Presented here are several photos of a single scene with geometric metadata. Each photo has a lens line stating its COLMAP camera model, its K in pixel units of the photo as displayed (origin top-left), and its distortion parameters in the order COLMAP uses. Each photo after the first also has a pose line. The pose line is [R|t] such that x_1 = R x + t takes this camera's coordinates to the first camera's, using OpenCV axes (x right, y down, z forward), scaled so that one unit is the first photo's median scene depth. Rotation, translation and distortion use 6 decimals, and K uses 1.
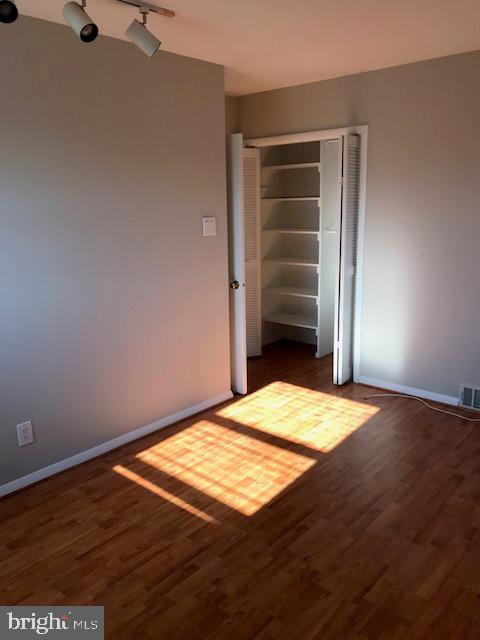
lens RADIAL K [[523.6, 0, 240.0], [0, 523.6, 320.0], [0, 0, 1]] dist [0.021837, -0.010464]
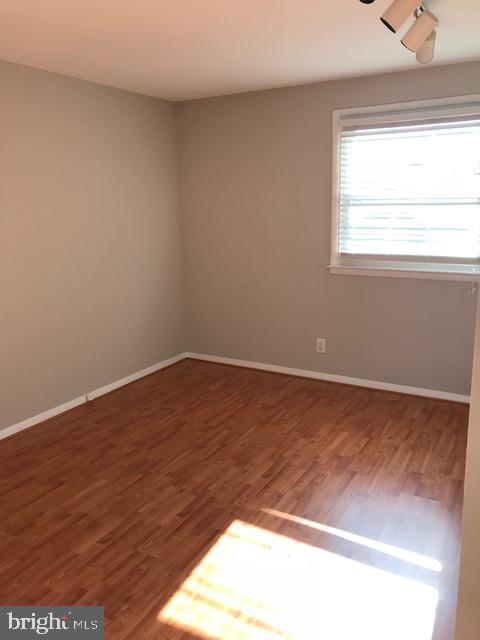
lens RADIAL K [[523.6, 0, 240.0], [0, 523.6, 320.0], [0, 0, 1]] dist [0.021837, -0.010464]
pose [[-0.978771, 0.089567, -0.184351, 0.179986], [0.000864, 0.901254, 0.433290, -0.451180], [0.204956, 0.423932, -0.882199, 1.924380]]
